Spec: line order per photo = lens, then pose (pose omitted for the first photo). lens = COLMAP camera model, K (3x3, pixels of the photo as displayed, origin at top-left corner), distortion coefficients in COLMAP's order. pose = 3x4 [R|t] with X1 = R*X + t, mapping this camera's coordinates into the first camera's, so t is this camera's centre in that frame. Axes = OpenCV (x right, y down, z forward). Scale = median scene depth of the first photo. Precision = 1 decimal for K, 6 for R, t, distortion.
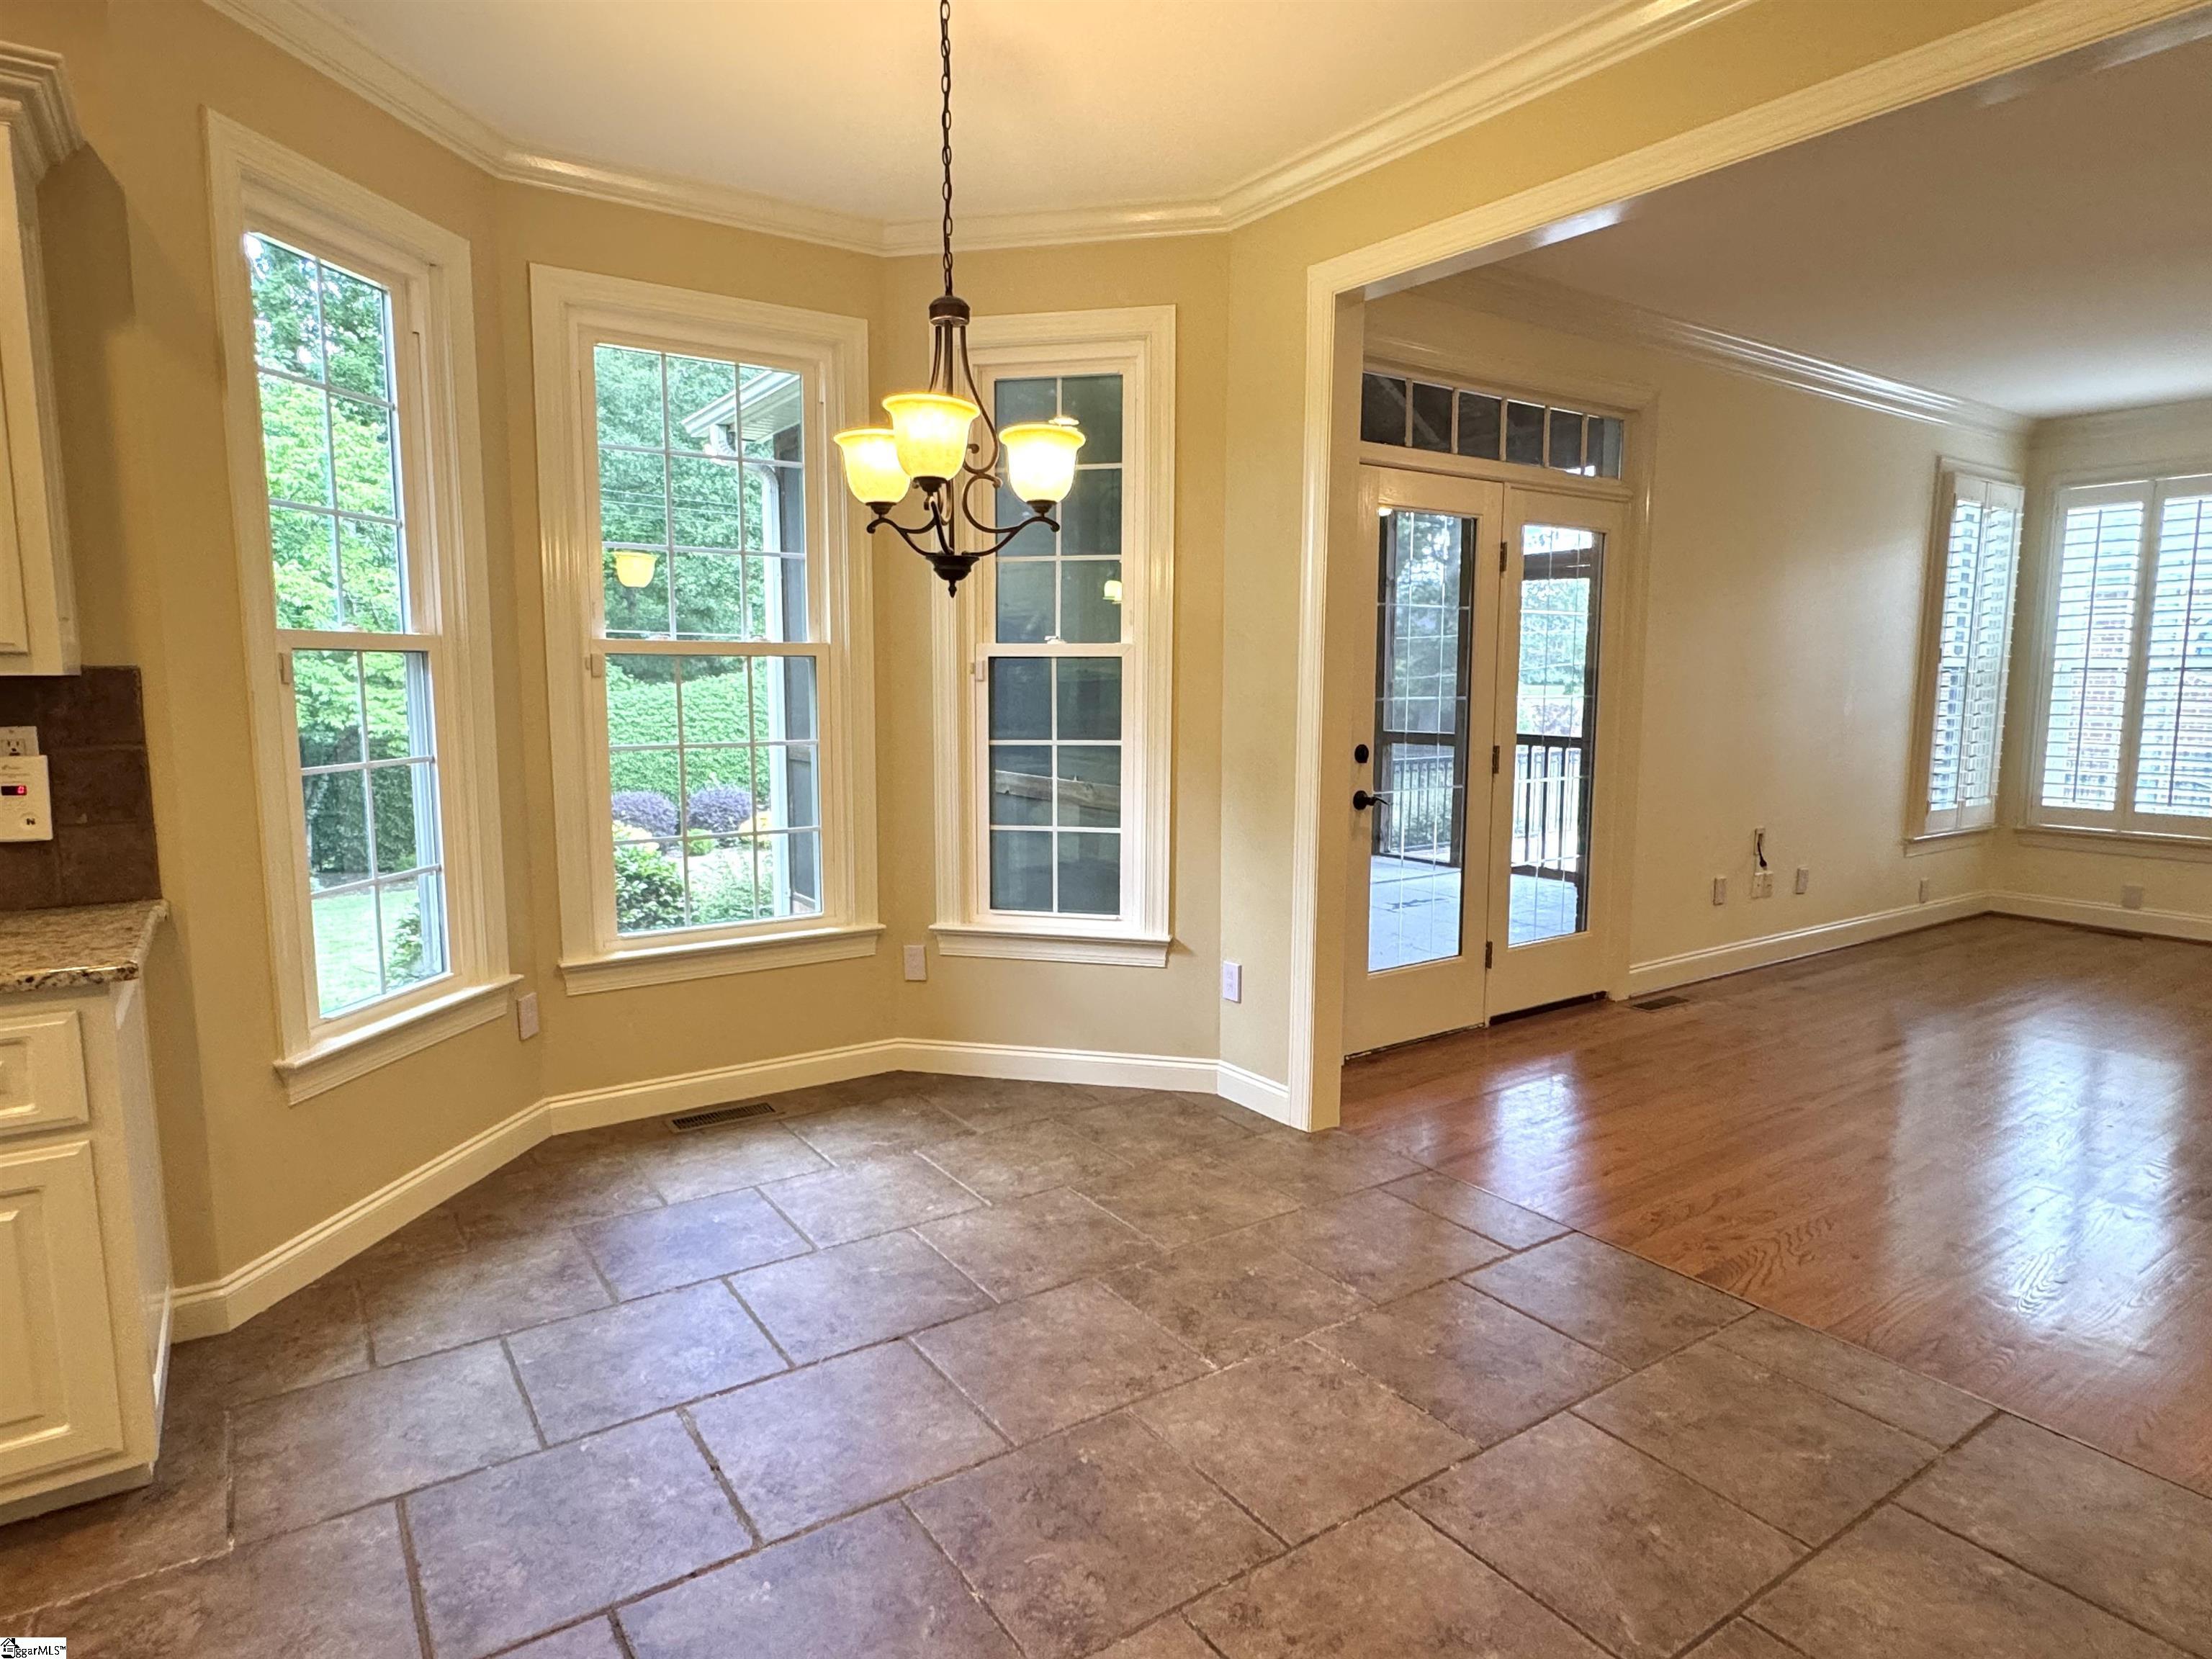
lens RADIAL K [[1234.5, 0, 1104.6], [0, 1234.5, 825.5], [0, 0, 1]] dist [-0.001224, -0.000960]
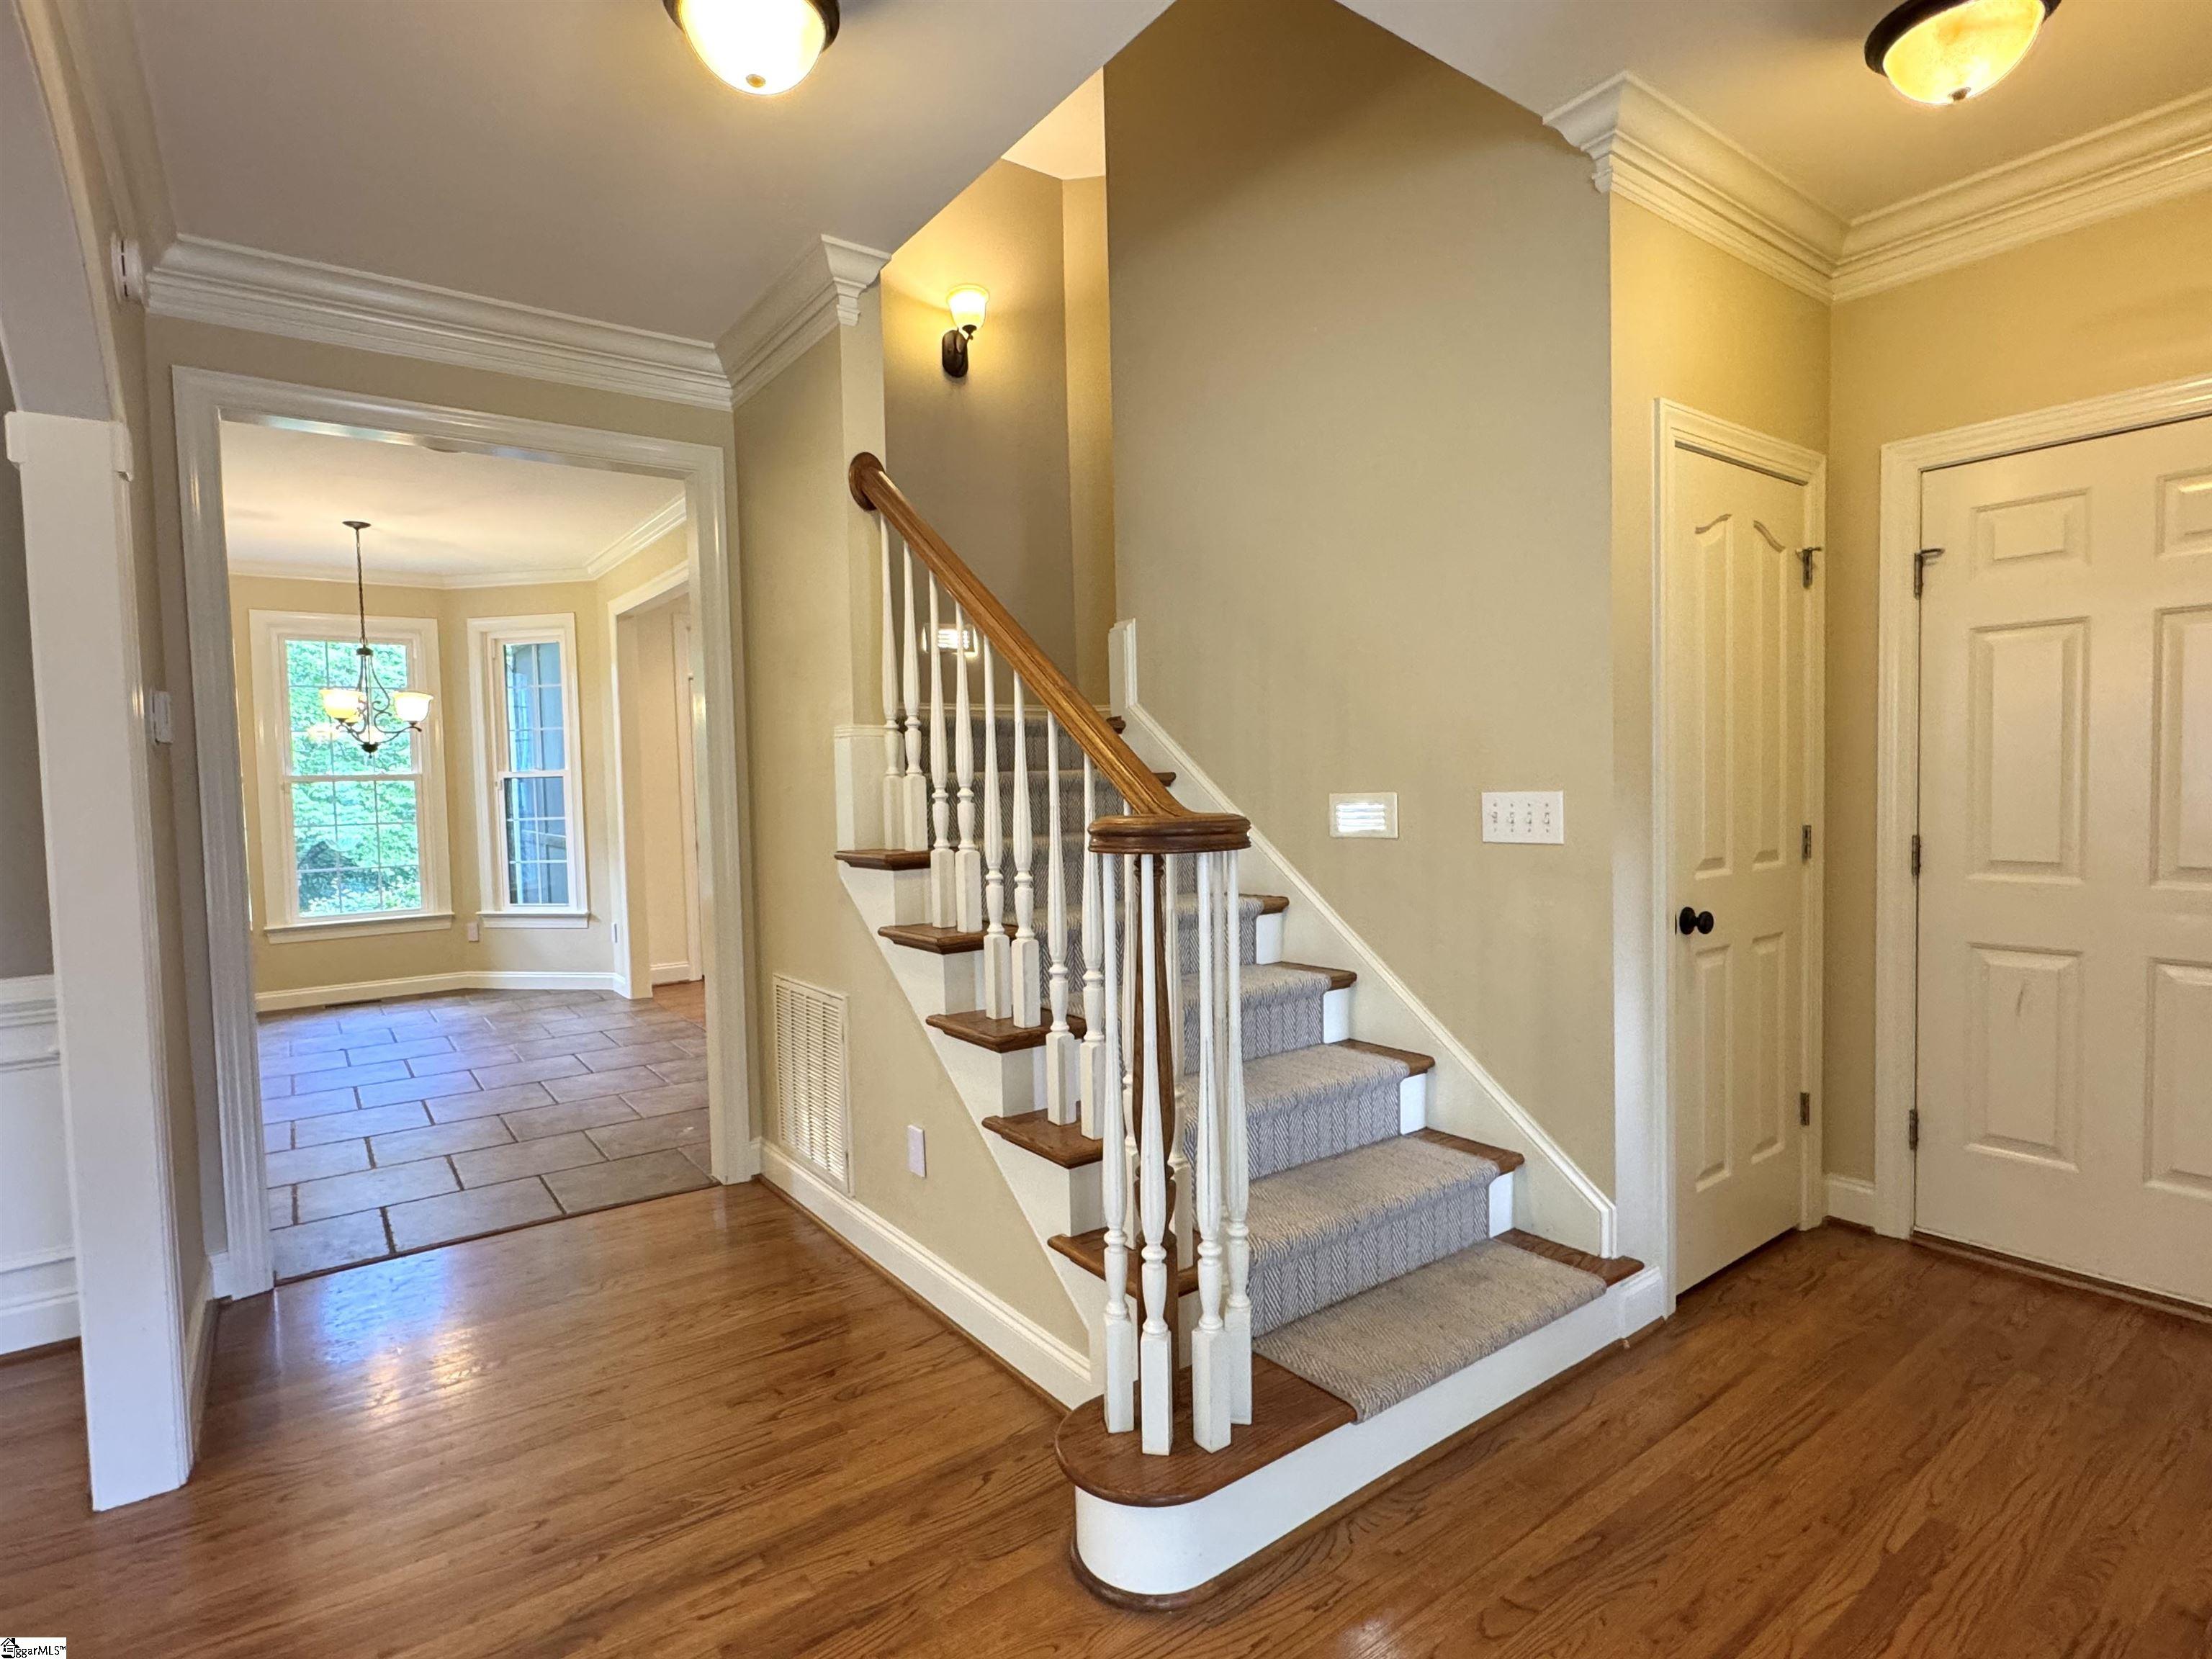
lens RADIAL K [[1101.3, 0, 1102.3], [0, 1101.3, 822.5], [0, 0, 1]] dist [-0.002075, -0.000786]
pose [[0.999193, -0.029895, 0.026819, 0.857670], [0.031923, 0.996386, -0.078712, 0.113221], [-0.024369, 0.079504, 0.996537, -0.841124]]
